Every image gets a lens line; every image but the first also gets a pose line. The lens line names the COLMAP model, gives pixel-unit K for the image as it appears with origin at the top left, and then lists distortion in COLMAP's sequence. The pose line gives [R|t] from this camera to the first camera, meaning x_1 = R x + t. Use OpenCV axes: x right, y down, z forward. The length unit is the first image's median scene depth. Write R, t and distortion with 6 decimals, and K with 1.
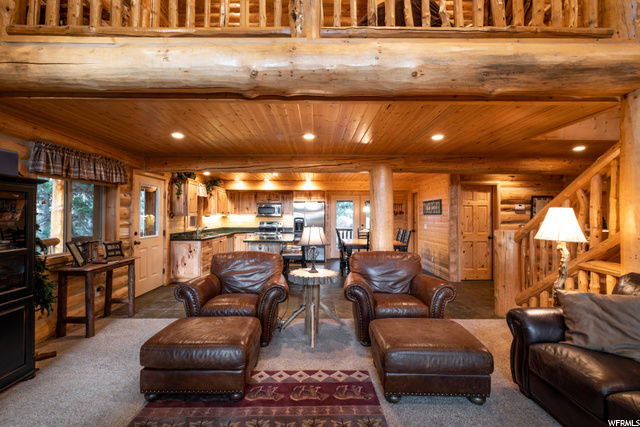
lens RADIAL K [[281.4, 0, 317.6], [0, 281.4, 212.7], [0, 0, 1]] dist [-0.002096, -0.000058]
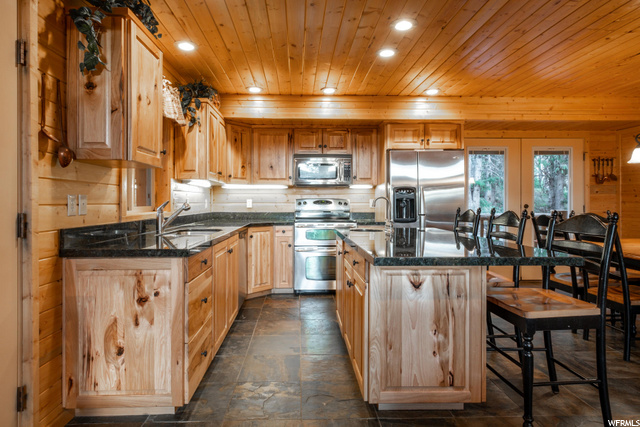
lens RADIAL K [[369.5, 0, 308.3], [0, 369.5, 203.1], [0, 0, 1]] dist [-0.001648, -0.000438]
pose [[0.999847, -0.003646, 0.017117, -0.370073], [0.003419, 0.999906, 0.013263, 0.057474], [-0.017163, -0.013202, 0.999766, 0.803513]]
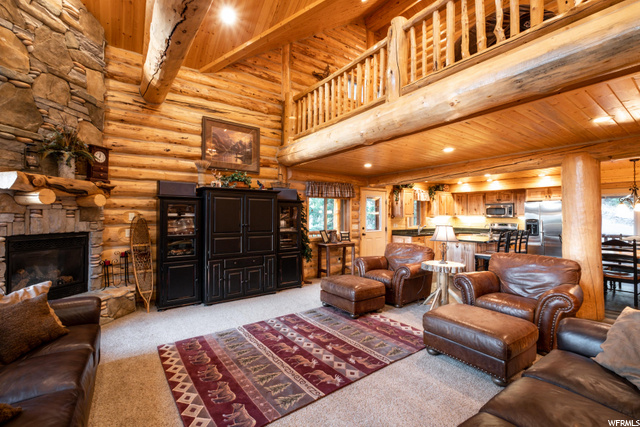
lens RADIAL K [[281.4, 0, 317.6], [0, 281.4, 212.7], [0, 0, 1]] dist [-0.002096, -0.000058]
pose [[0.578398, -0.011953, -0.815667, 0.454824], [0.008705, 0.999926, -0.008481, -0.000590], [0.815708, -0.002195, 0.578460, -0.098726]]
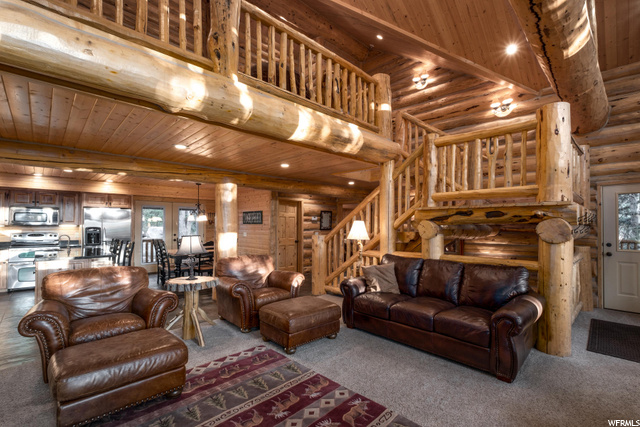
lens RADIAL K [[288.5, 0, 331.9], [0, 288.5, 222.6], [0, 0, 1]] dist [-0.000691, 0.000053]
pose [[0.711216, 0.004398, 0.702960, -0.274081], [-0.008570, 0.999960, 0.002415, -0.005631], [-0.702922, -0.007742, 0.711225, -0.088201]]
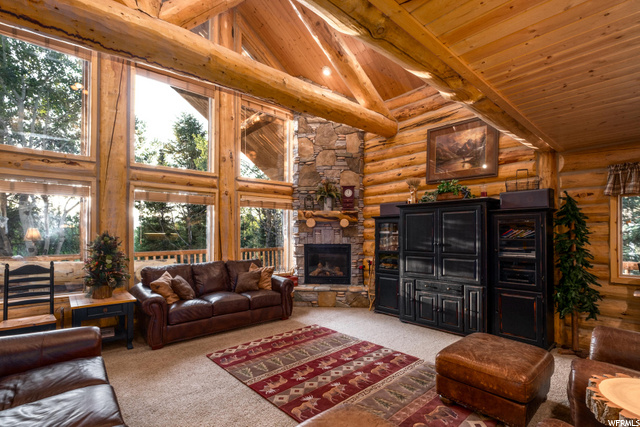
lens RADIAL K [[305.3, 0, 318.4], [0, 305.3, 230.5], [0, 0, 1]] dist [0.000128, 0.000052]
pose [[-0.753331, -0.009542, -0.657572, 0.374378], [0.004106, 0.999807, -0.019212, 0.007186], [0.657629, -0.017173, -0.753146, 0.678474]]
